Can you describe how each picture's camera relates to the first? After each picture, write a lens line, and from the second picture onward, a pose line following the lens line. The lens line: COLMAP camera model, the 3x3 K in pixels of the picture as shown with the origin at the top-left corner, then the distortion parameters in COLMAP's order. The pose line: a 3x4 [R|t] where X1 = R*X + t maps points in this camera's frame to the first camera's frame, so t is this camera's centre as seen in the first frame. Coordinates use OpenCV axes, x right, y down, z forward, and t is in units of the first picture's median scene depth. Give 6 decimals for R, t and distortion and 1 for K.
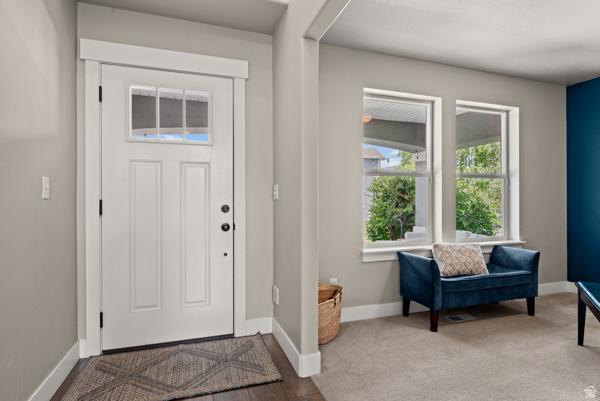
lens RADIAL K [[319.6, 0, 300.0], [0, 319.6, 200.5], [0, 0, 1]] dist [0.000485, 0.000245]
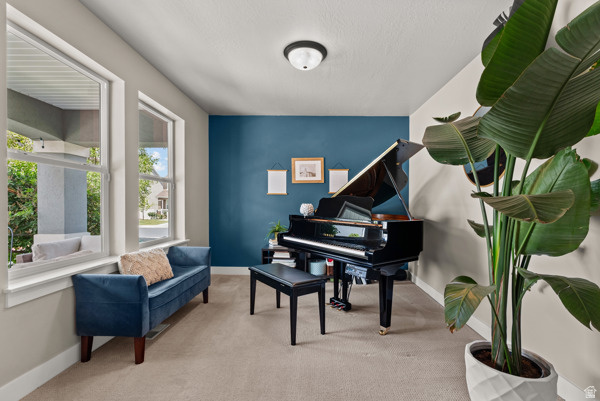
lens RADIAL K [[270.8, 0, 301.4], [0, 270.8, 208.6], [0, 0, 1]] dist [-0.001241, -0.000281]
pose [[0.344278, -0.006033, 0.938848, -0.075747], [-0.015764, 0.999801, 0.012206, -0.000499], [-0.938735, -0.019002, 0.344115, 0.330081]]
